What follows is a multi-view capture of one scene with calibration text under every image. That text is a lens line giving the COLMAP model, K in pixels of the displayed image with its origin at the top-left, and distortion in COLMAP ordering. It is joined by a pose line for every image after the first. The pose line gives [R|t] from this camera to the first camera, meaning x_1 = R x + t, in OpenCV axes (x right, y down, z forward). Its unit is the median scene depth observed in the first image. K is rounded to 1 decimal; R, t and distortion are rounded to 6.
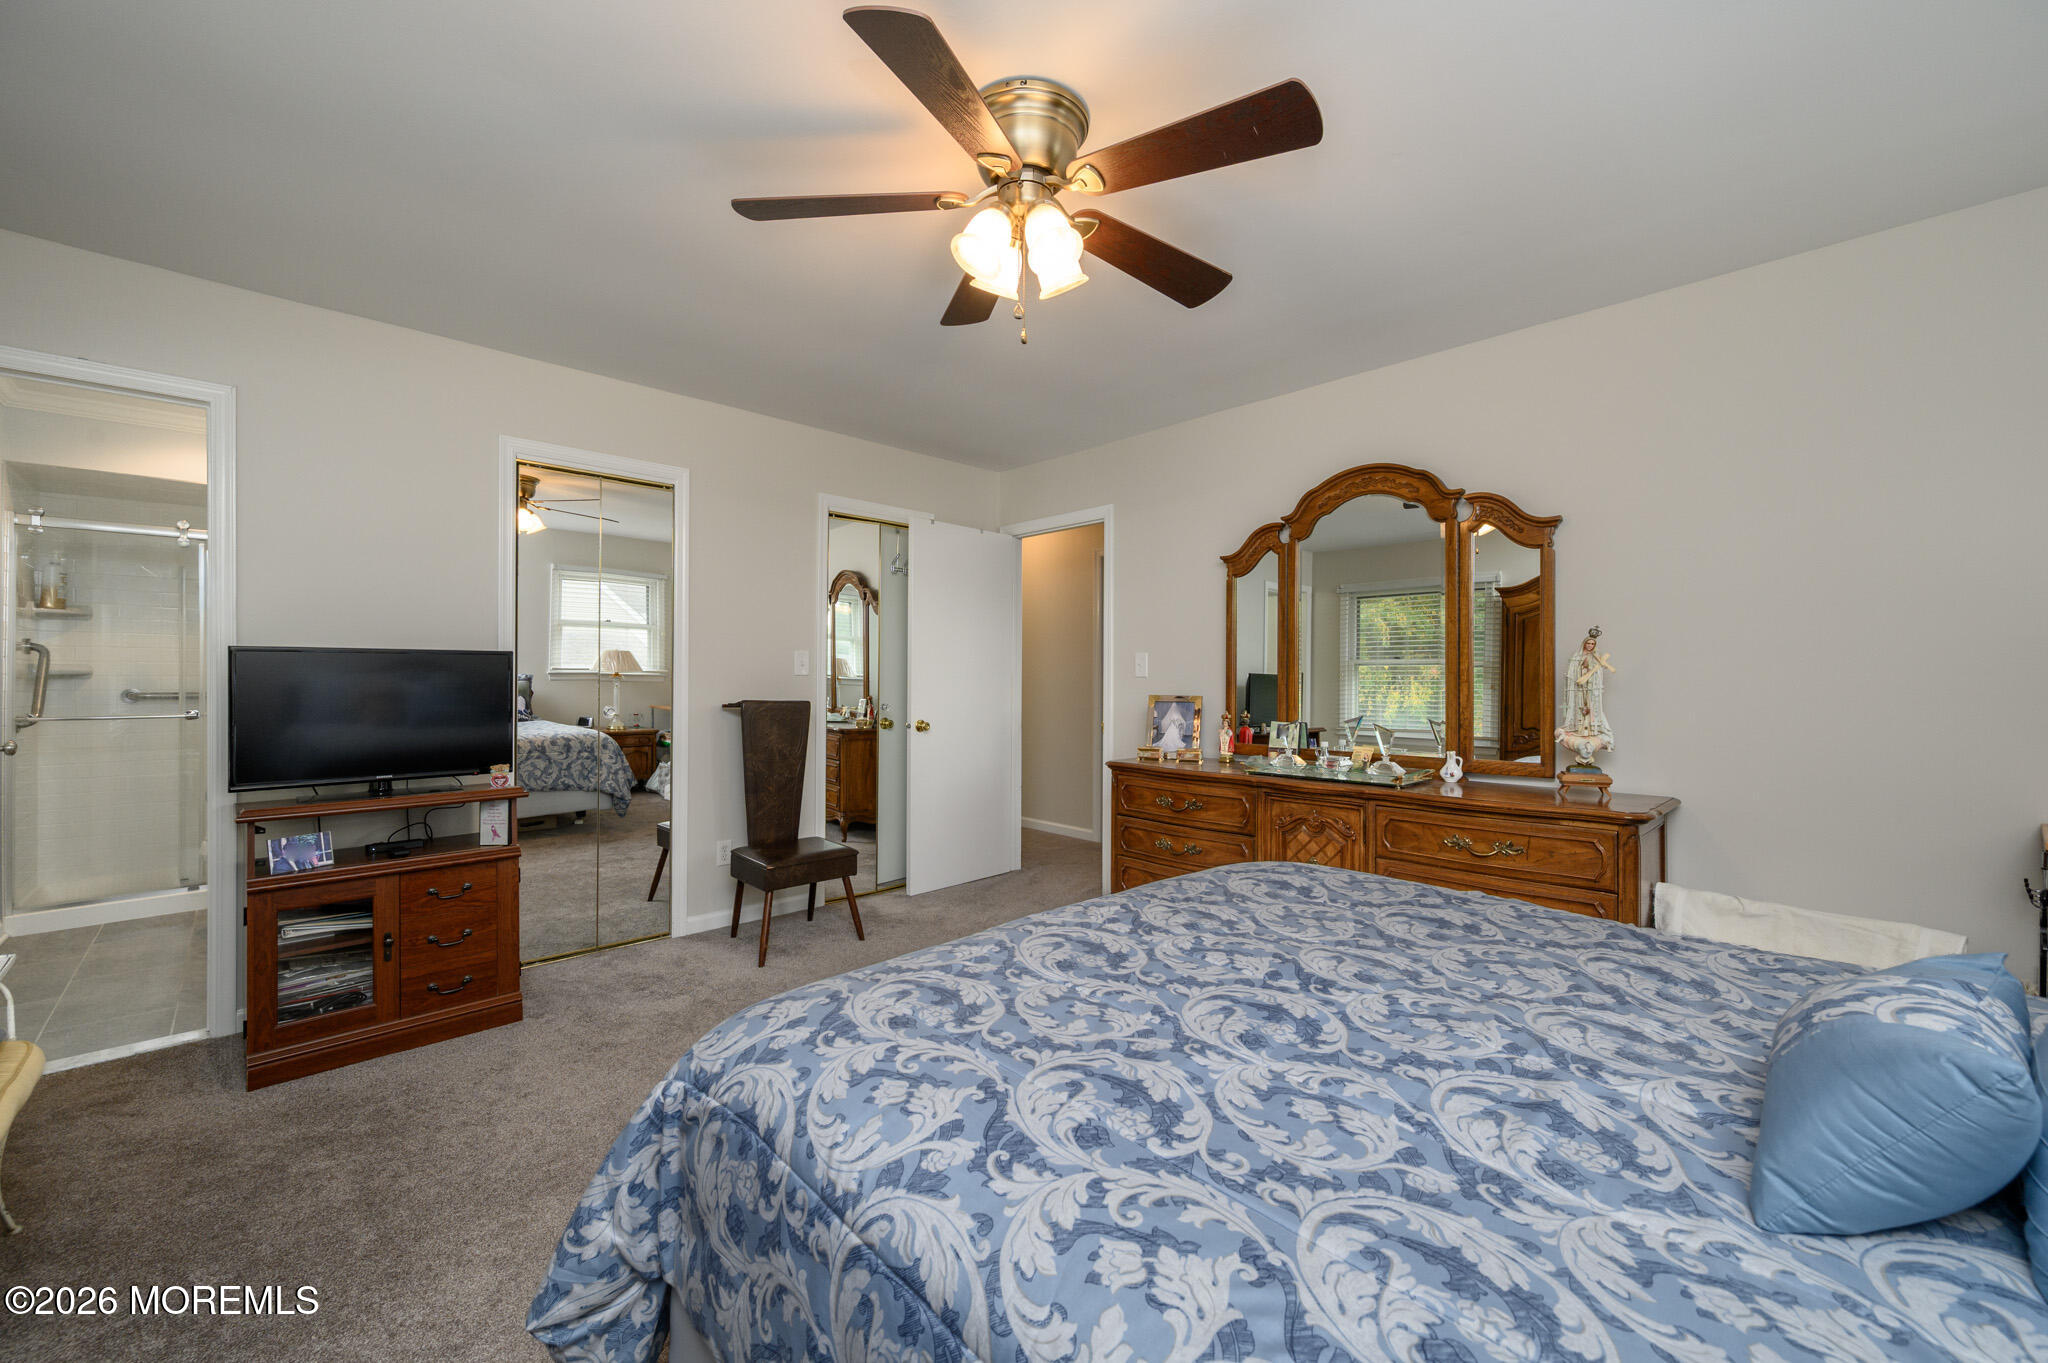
lens RADIAL K [[798.3, 0, 1019.1], [0, 798.3, 680.0], [0, 0, 1]] dist [-0.006320, 0.000878]
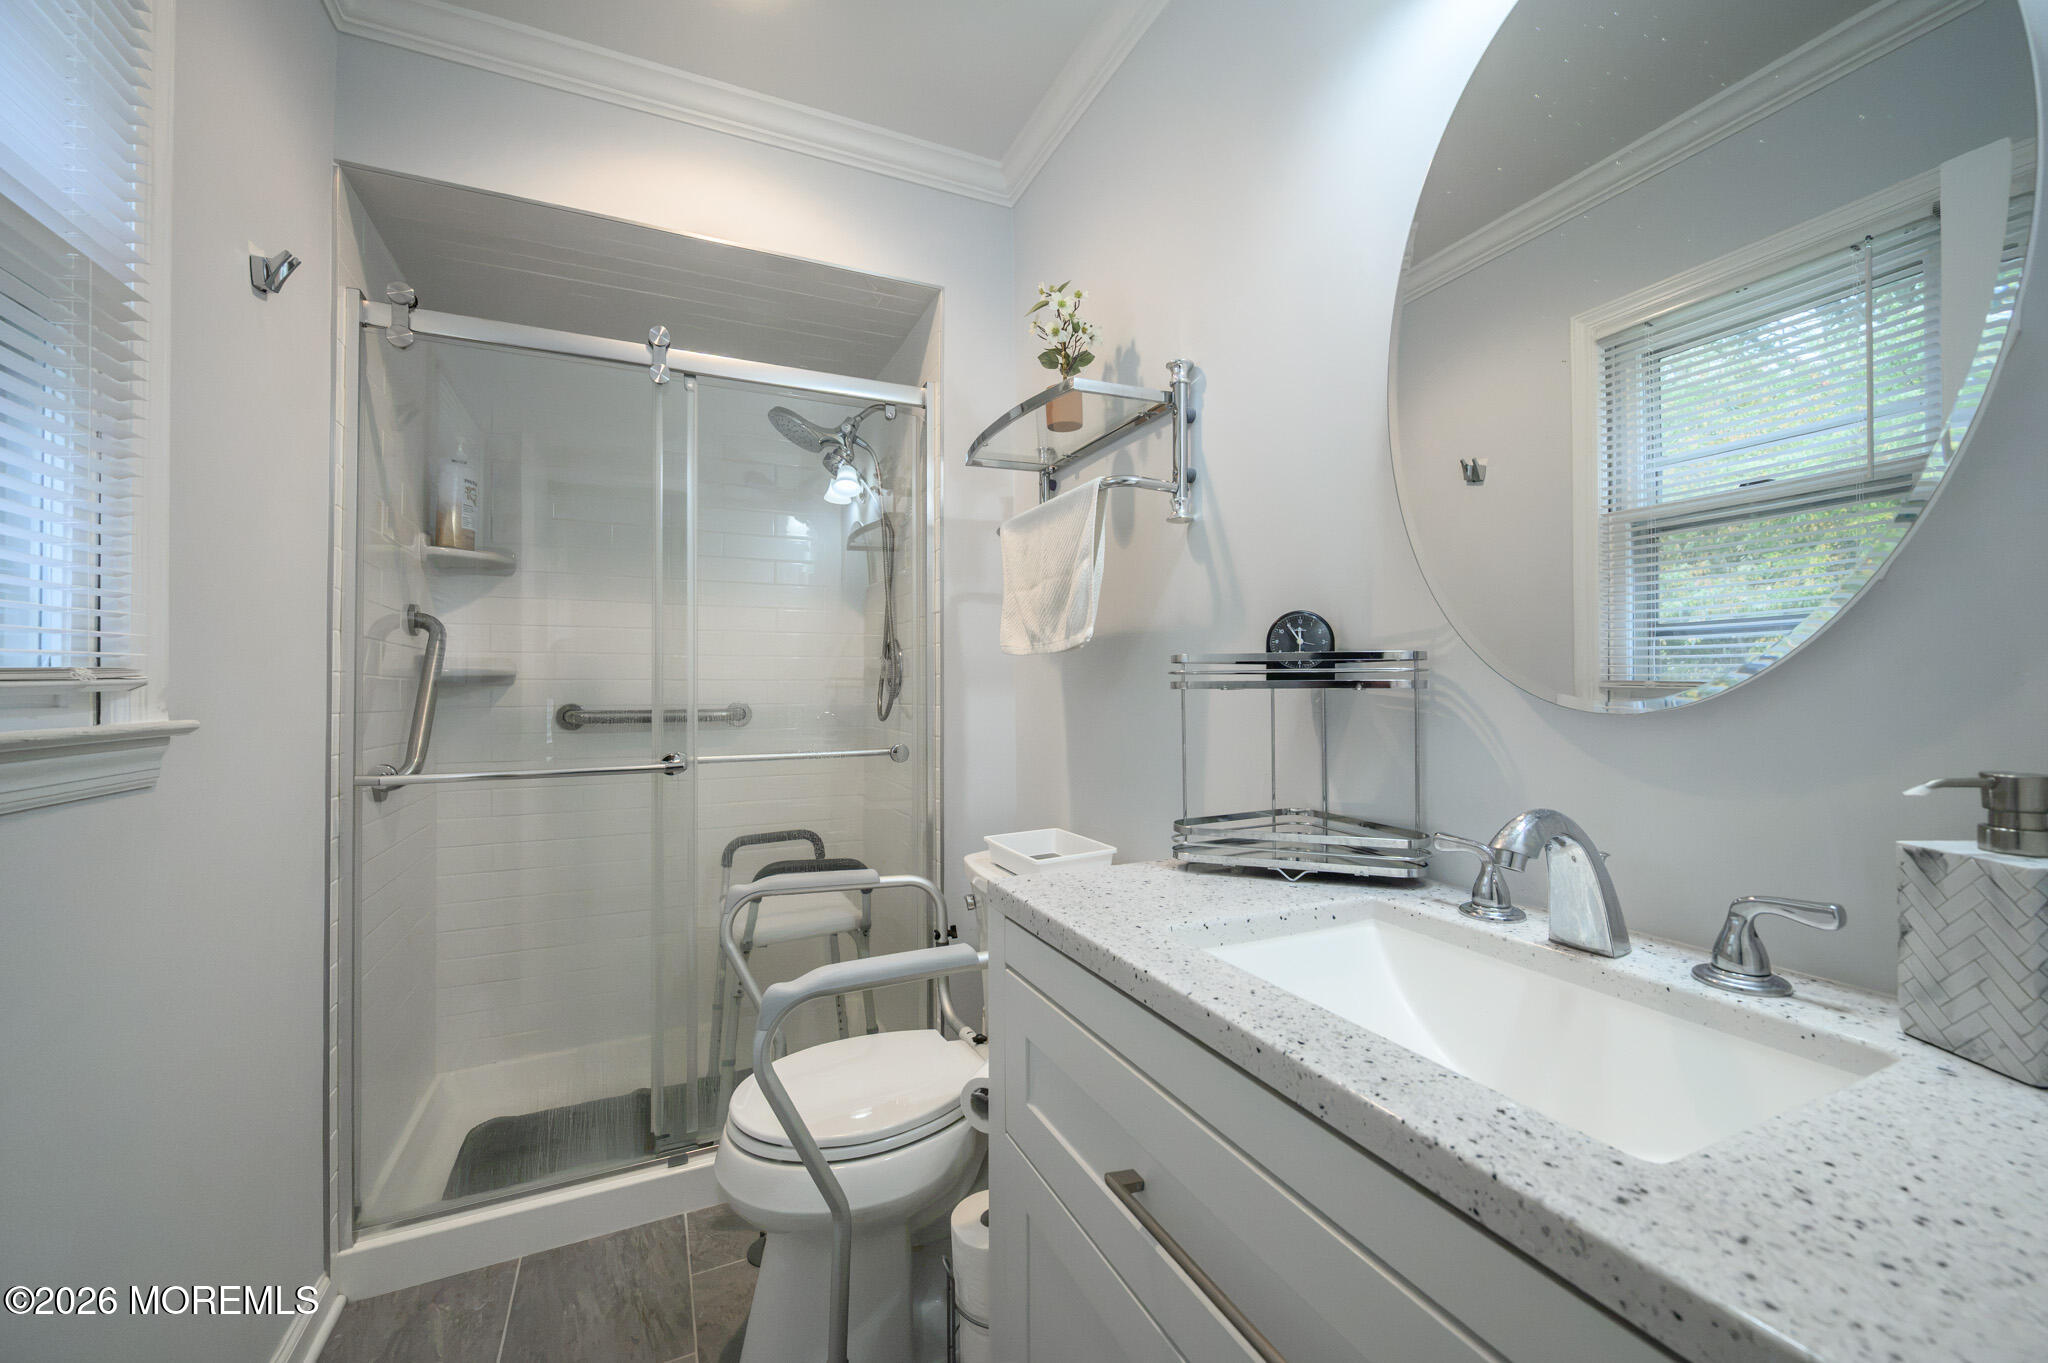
lens RADIAL K [[798.3, 0, 1027.1], [0, 798.3, 681.3], [0, 0, 1]] dist [-0.006320, 0.000878]
pose [[0.950182, -0.009162, -0.311562, -0.710642], [0.006463, 0.999932, -0.009695, 0.004657], [0.311630, 0.007198, 0.950176, 0.631988]]
